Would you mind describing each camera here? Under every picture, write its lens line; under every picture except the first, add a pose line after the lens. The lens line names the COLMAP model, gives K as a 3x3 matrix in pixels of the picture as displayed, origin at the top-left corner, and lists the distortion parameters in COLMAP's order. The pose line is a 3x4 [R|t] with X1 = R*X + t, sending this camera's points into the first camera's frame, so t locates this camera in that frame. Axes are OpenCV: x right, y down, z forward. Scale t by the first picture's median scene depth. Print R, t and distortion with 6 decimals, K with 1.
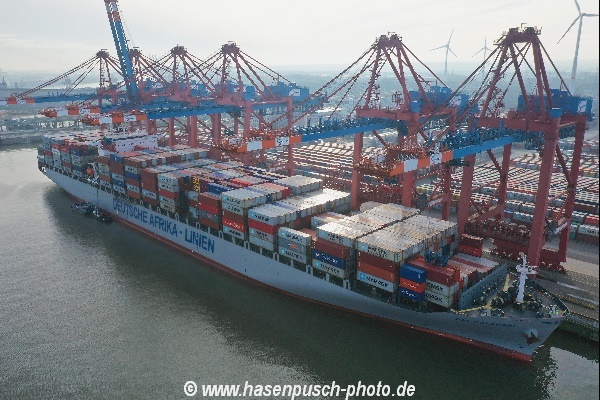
lens RADIAL K [[453.5, 0, 300.0], [0, 453.5, 200.0], [0, 0, 1]] dist [-0.001118, 0.000400]
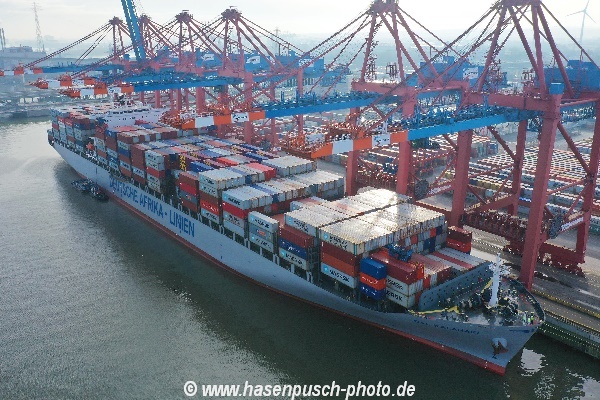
lens RADIAL K [[500.5, 0, 300.0], [0, 500.5, 200.0], [0, 0, 1]] dist [-0.001168, -0.002344]
pose [[0.993979, 0.030552, -0.105223, 0.147089], [-0.026814, 0.998965, 0.036751, -0.002846], [0.106236, -0.033709, 0.993769, 0.008570]]
